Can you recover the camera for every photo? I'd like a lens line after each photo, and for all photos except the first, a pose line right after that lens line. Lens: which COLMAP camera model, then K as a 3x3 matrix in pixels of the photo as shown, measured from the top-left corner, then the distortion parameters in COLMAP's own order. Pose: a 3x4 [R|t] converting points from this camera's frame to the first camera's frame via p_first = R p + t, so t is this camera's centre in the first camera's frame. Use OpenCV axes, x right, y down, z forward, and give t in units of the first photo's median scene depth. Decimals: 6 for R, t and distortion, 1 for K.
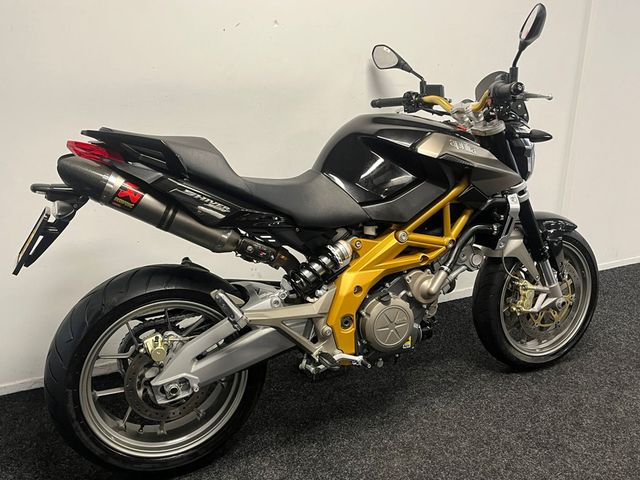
lens RADIAL K [[579.7, 0, 321.4], [0, 579.7, 241.9], [0, 0, 1]] dist [0.020403, 0.000000]
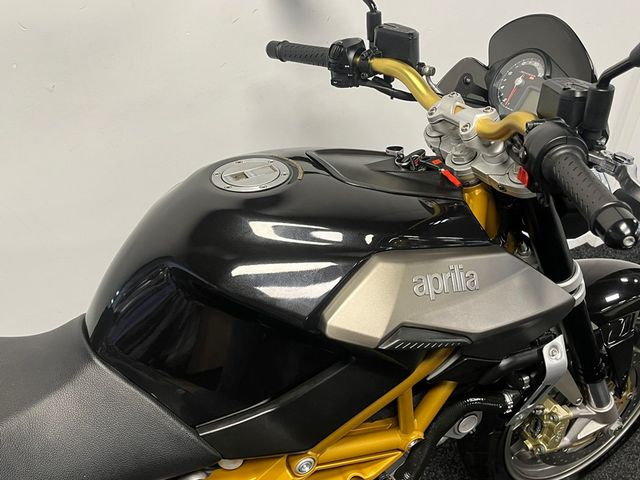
lens RADIAL K [[609.5, 0, 319.2], [0, 609.5, 239.4], [0, 0, 1]] dist [0.005473, 0.000000]
pose [[0.999603, -0.027025, 0.007906, 0.128209], [0.022685, 0.939265, 0.342442, -0.283032], [-0.016680, -0.342127, 0.939506, 0.516852]]
